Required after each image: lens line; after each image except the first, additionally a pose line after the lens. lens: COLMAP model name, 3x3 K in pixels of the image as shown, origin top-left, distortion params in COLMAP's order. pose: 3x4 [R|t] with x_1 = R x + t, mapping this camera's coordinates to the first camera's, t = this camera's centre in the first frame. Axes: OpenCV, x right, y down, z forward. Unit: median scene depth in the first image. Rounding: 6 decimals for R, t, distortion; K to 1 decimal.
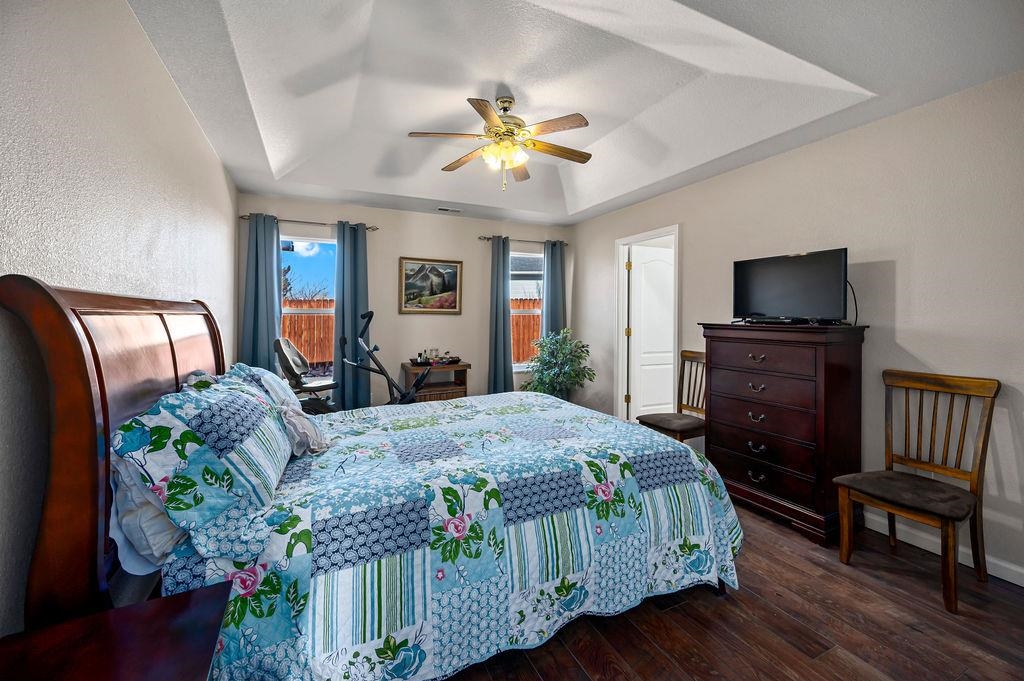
lens RADIAL K [[419.6, 0, 516.9], [0, 419.6, 314.4], [0, 0, 1]] dist [0.001013, 0.000255]
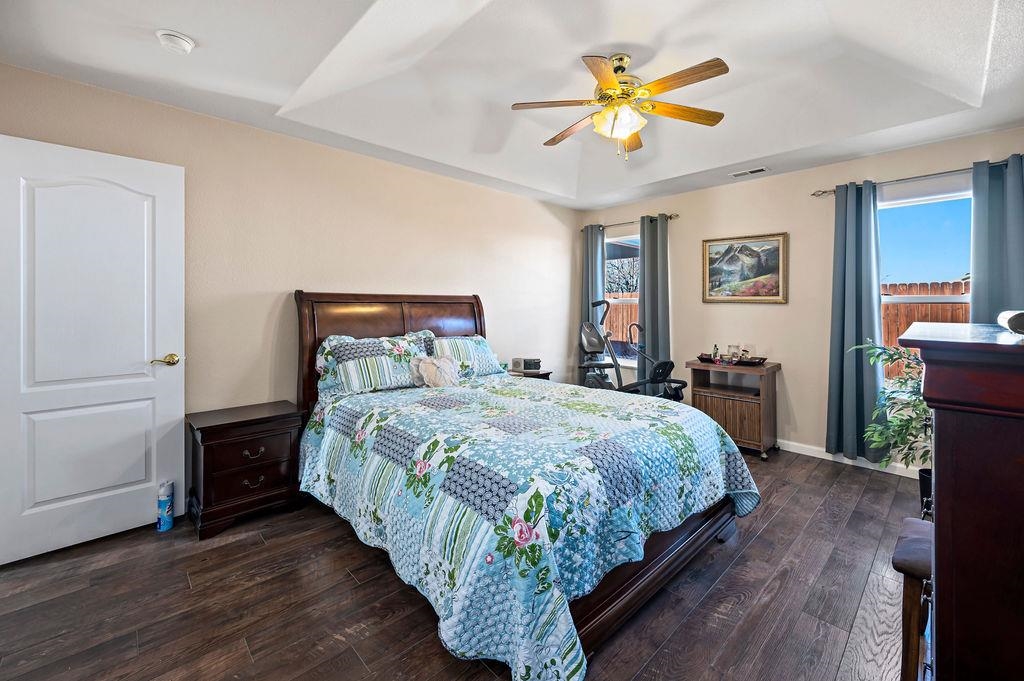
lens RADIAL K [[419.6, 0, 505.4], [0, 419.6, 302.9], [0, 0, 1]] dist [0.001013, 0.000255]
pose [[0.298892, 0.001004, -0.954286, 0.460470], [-0.003009, 0.999995, 0.000110, 0.000578], [0.954282, 0.002838, 0.298894, 0.316219]]
